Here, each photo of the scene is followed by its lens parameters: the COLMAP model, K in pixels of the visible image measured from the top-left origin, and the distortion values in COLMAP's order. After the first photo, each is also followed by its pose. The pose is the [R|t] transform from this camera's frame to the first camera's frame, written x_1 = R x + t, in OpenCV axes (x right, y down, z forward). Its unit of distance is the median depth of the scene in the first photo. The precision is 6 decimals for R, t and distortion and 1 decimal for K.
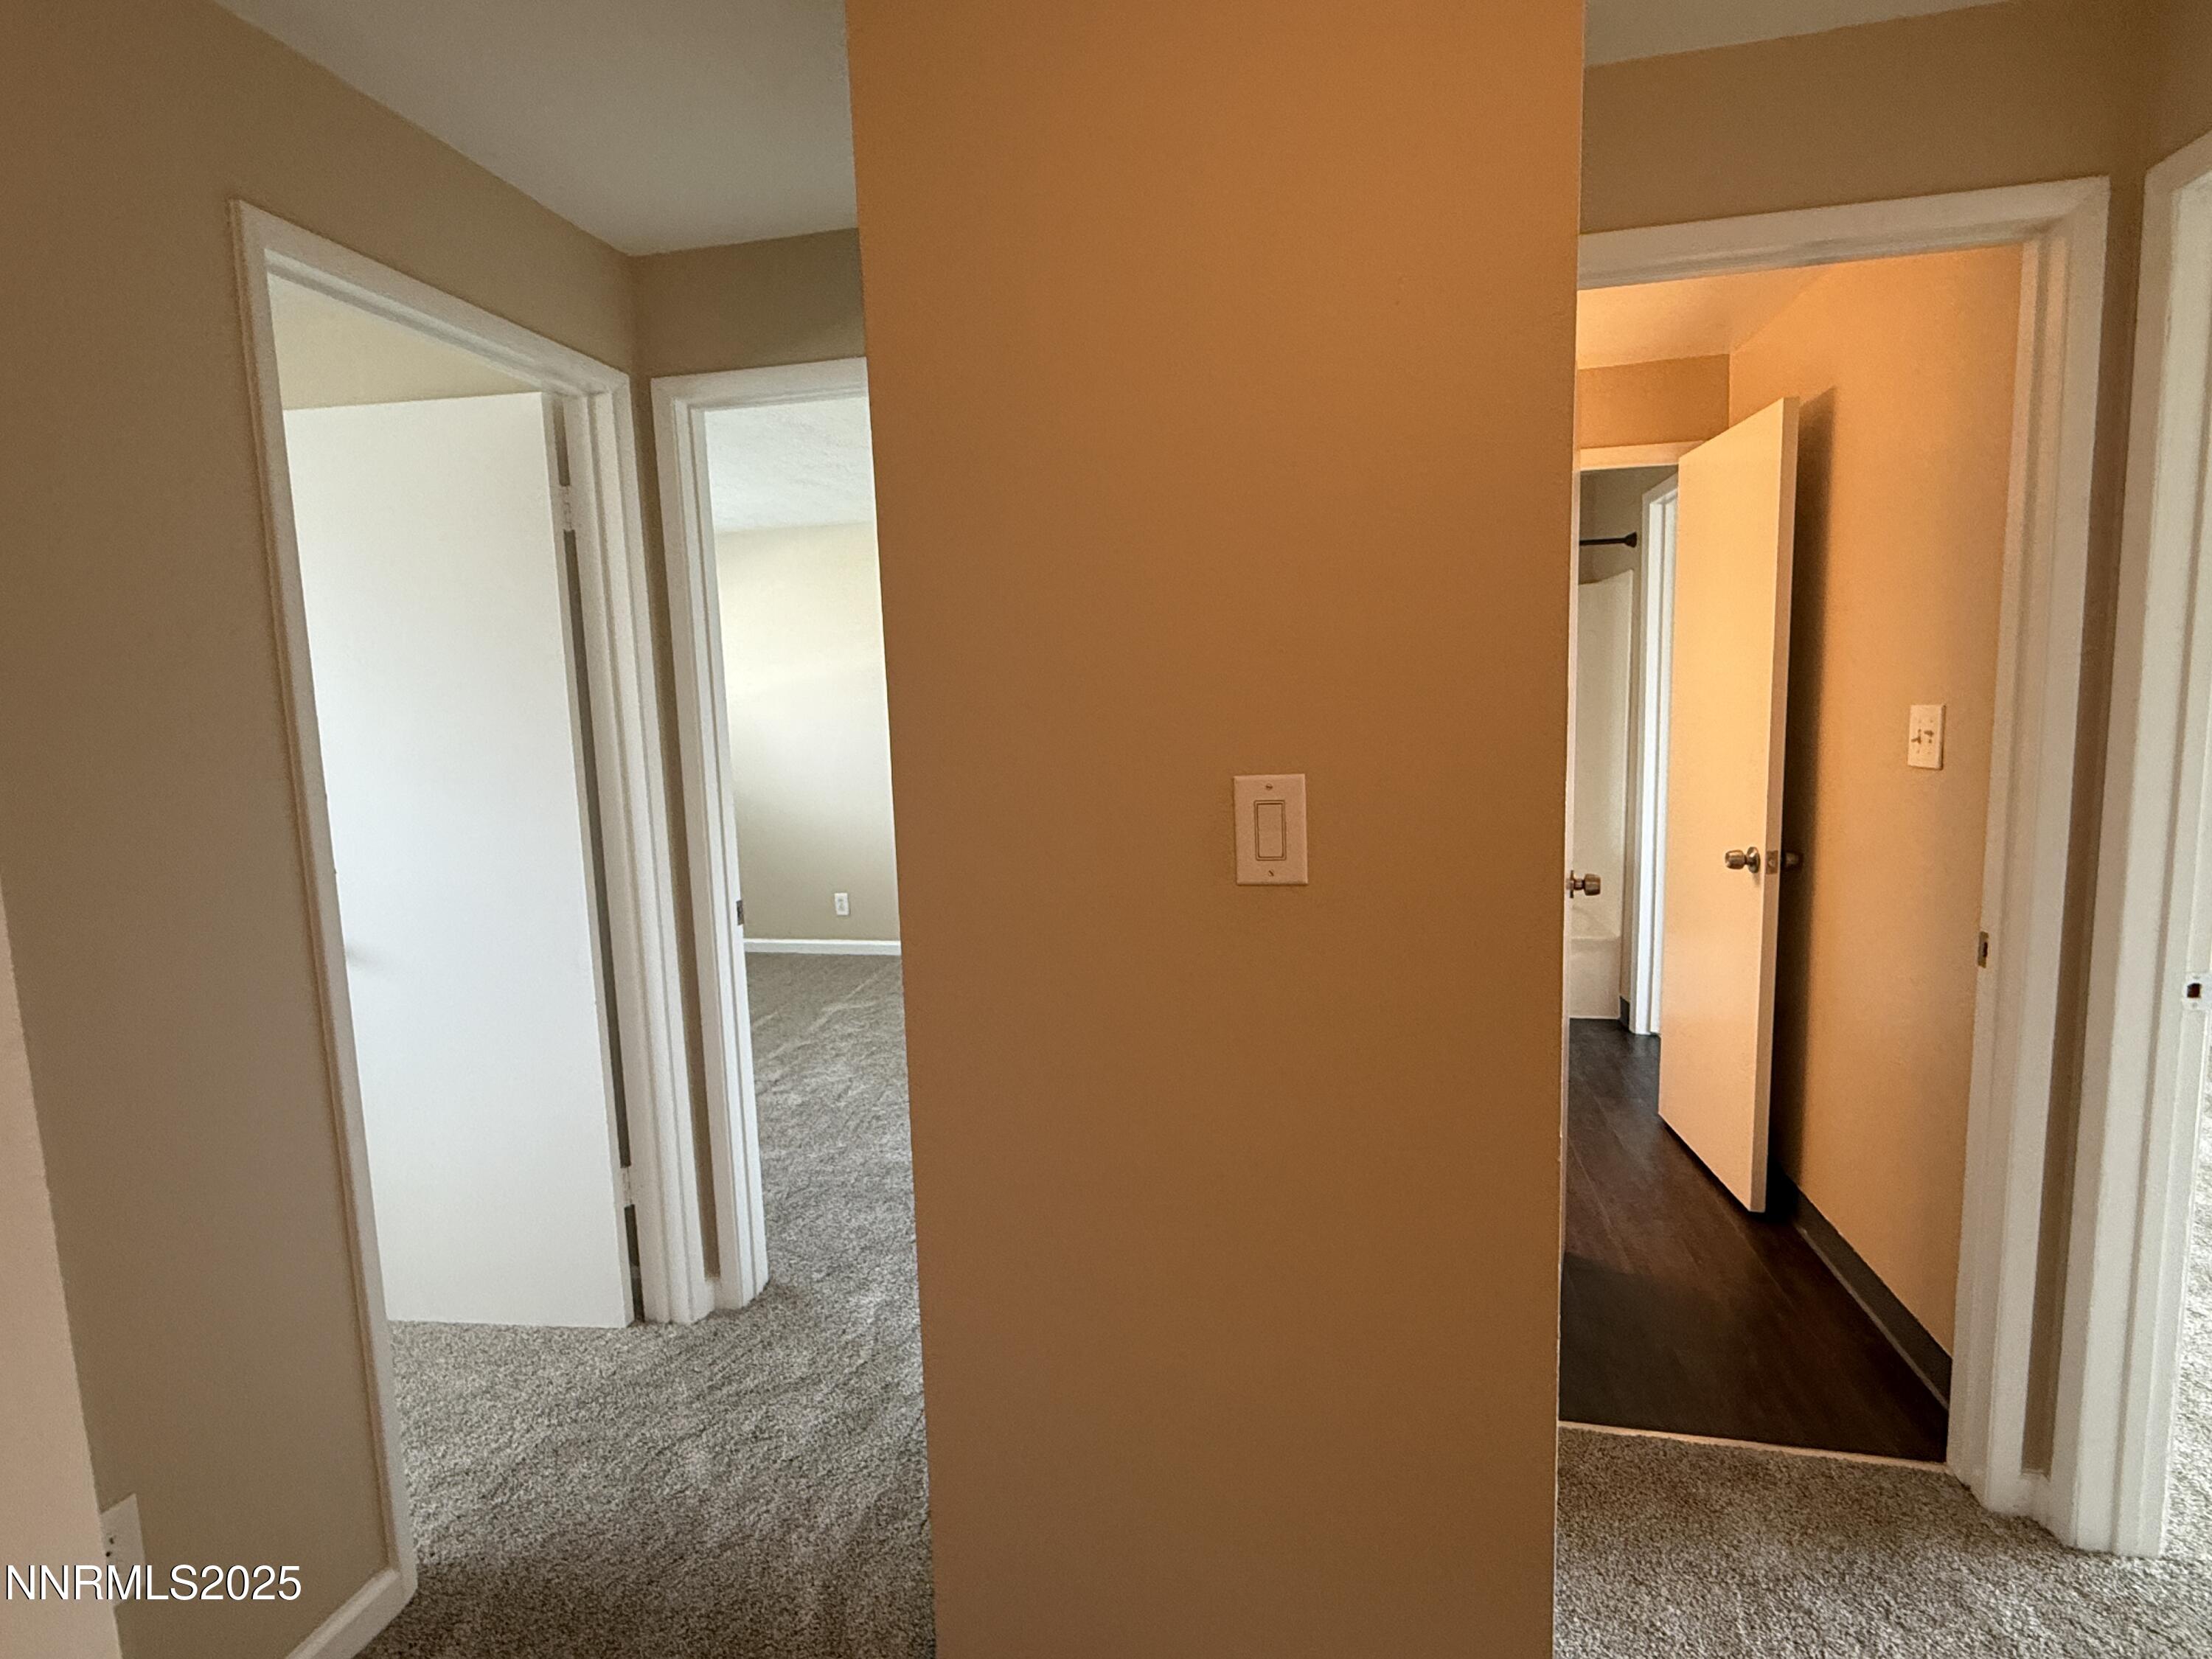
lens RADIAL K [[1112.8, 0, 1089.7], [0, 1112.8, 828.4], [0, 0, 1]] dist [0.002172, -0.001243]
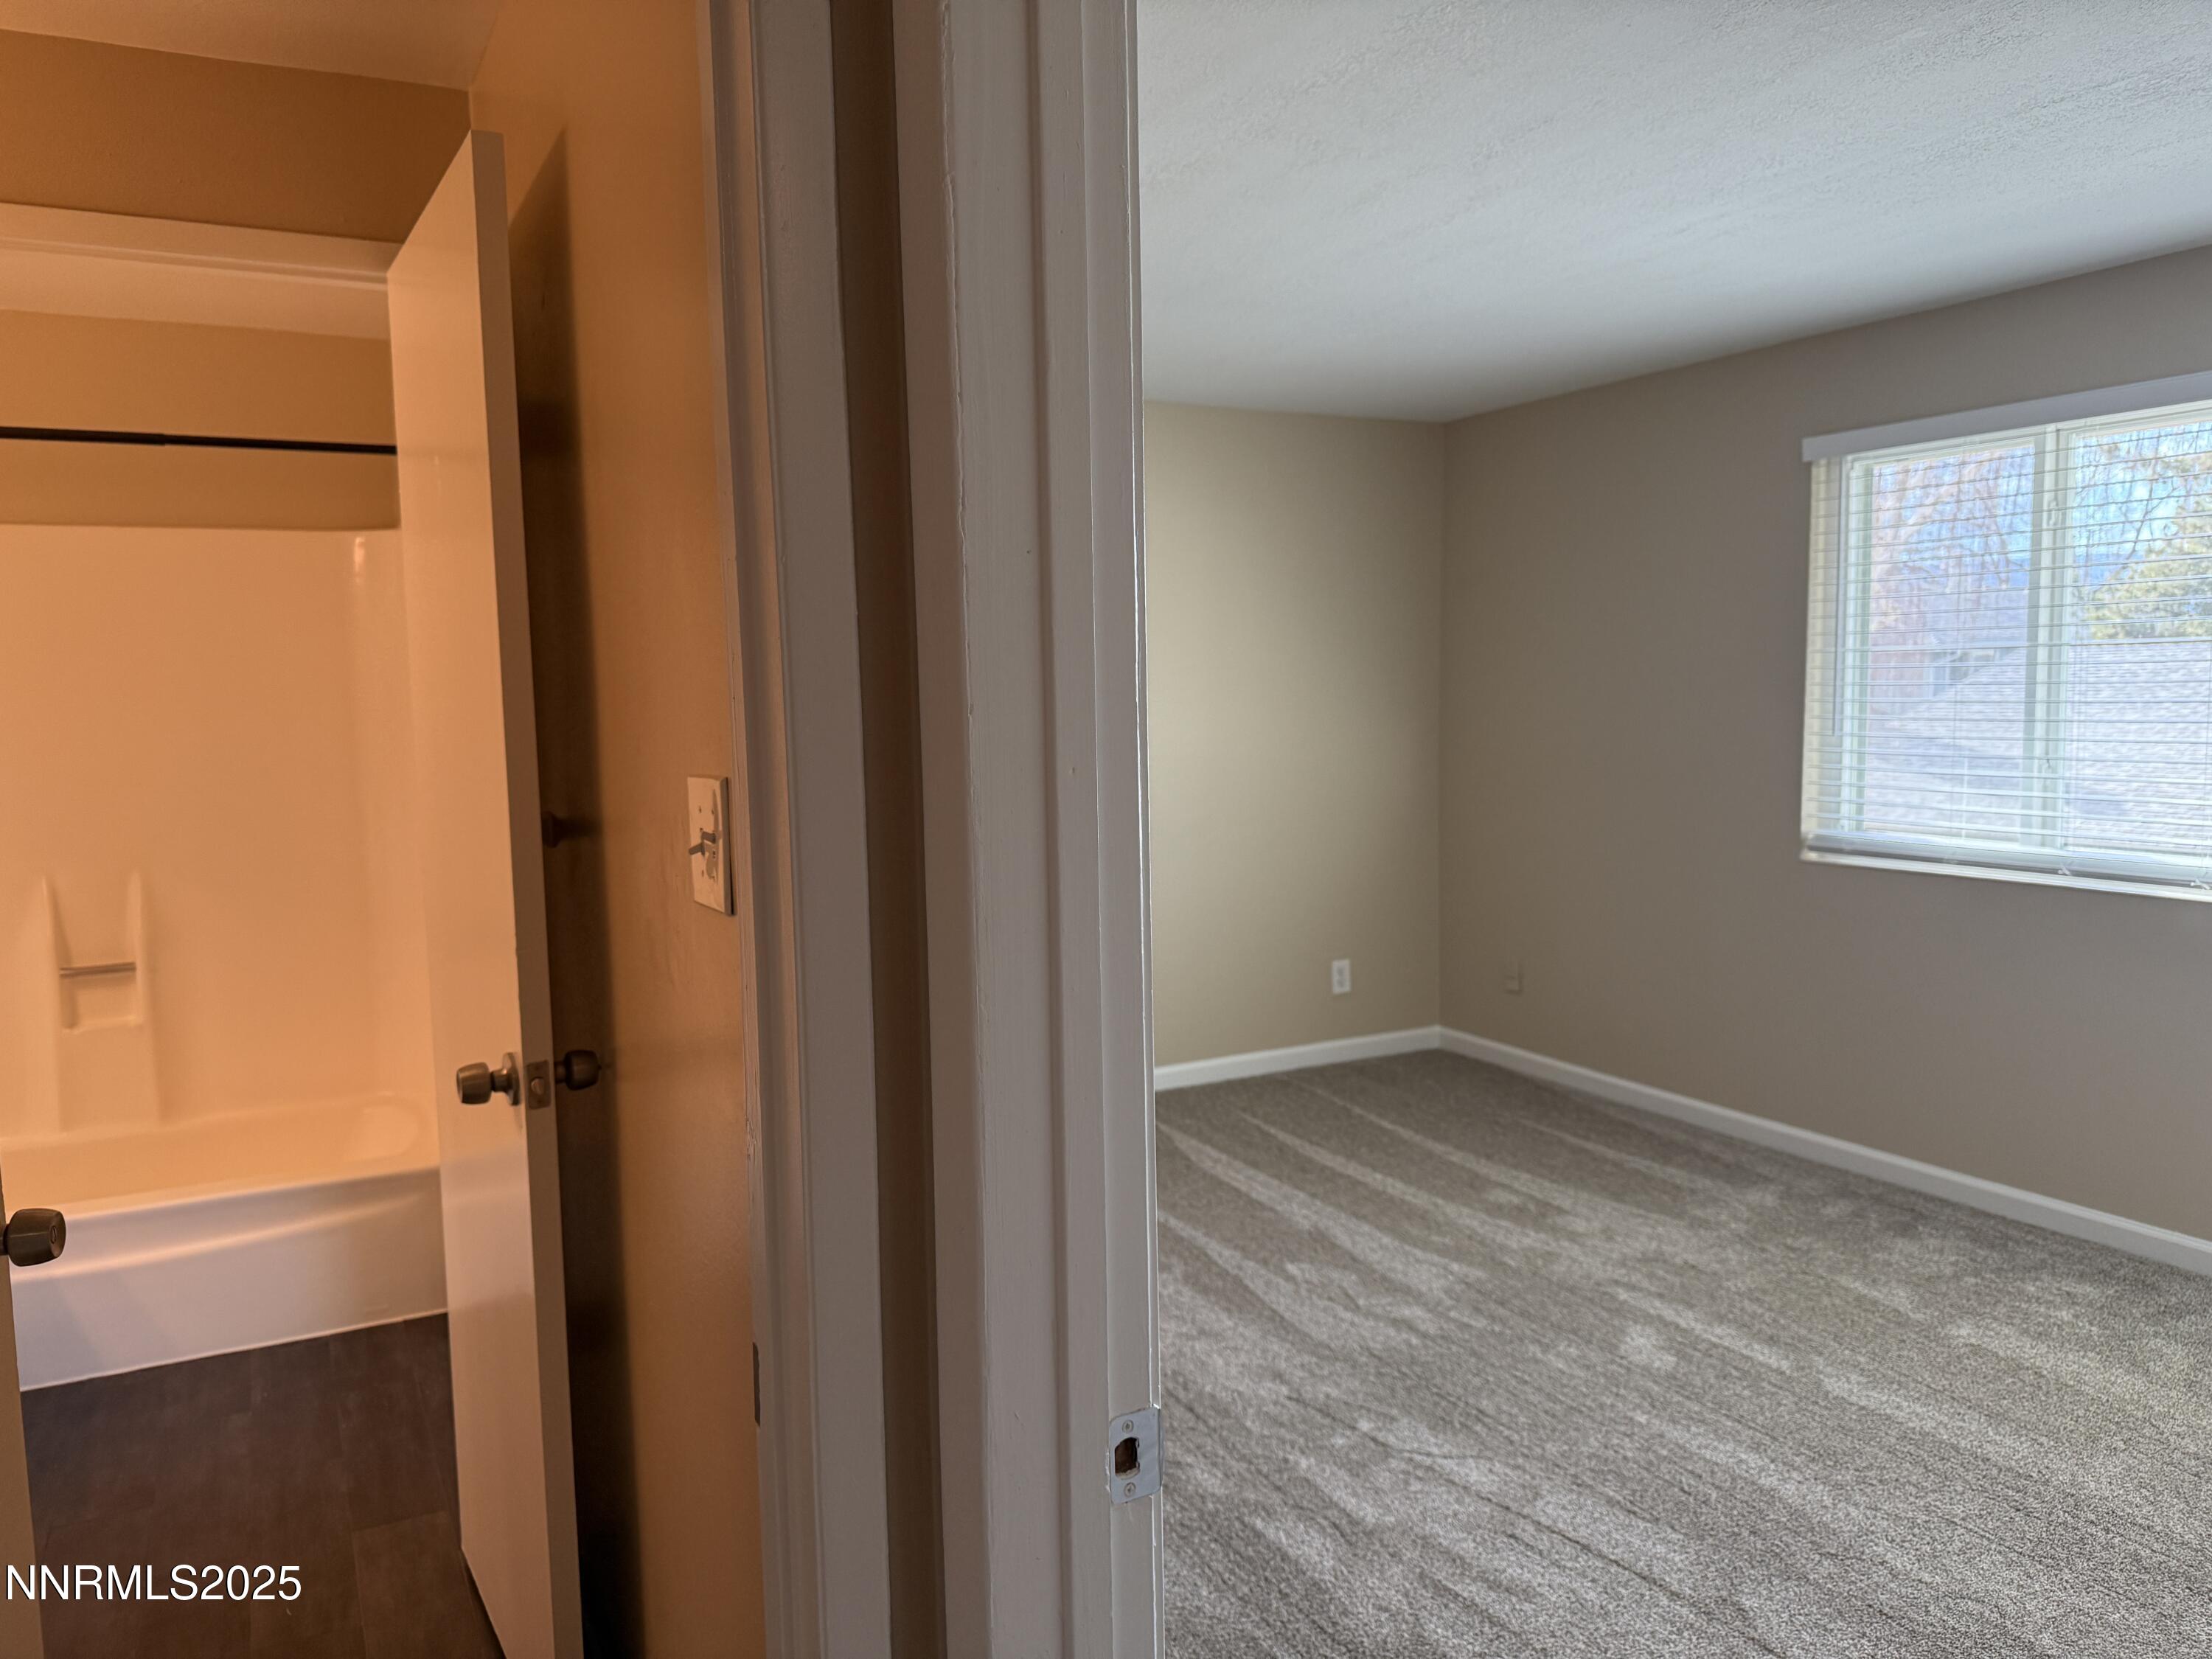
lens RADIAL K [[1563.6, 0, 1095.9], [0, 1563.6, 823.0], [0, 0, 1]] dist [0.006547, 0.000639]
pose [[0.755582, -0.043081, 0.653635, 0.510492], [0.073286, 0.997130, -0.018996, -0.075654], [-0.650941, 0.062256, 0.756571, 0.456351]]
